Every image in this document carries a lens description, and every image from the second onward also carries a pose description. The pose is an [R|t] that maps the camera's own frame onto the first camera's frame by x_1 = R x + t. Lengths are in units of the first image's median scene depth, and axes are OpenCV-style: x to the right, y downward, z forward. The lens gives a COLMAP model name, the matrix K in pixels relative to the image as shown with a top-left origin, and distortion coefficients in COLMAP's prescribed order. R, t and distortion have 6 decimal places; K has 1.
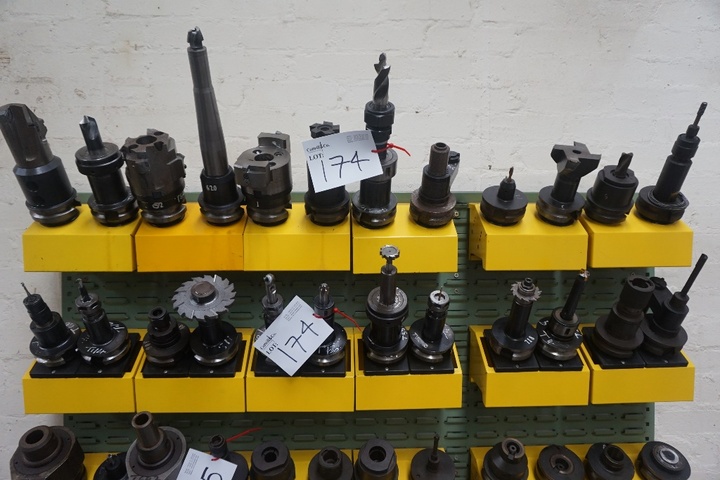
lens RADIAL K [[490.0, 0, 361.0], [0, 490.0, 241.2], [0, 0, 1]] dist [-0.010377, 0.003202]
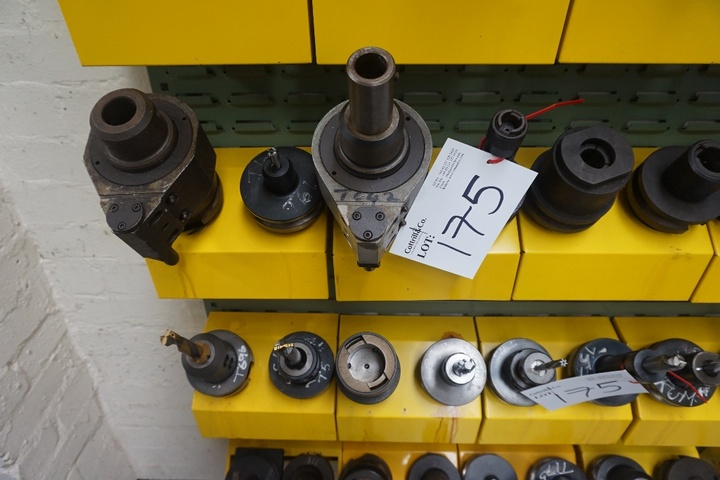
lens RADIAL K [[490.0, 0, 358.7], [0, 490.0, 240.9], [0, 0, 1]] dist [-0.010377, 0.003202]
pose [[0.997739, 0.022798, -0.063230, -0.401931], [0.015443, 0.837805, 0.545751, 0.249604], [0.065416, -0.545493, 0.835558, 0.549708]]
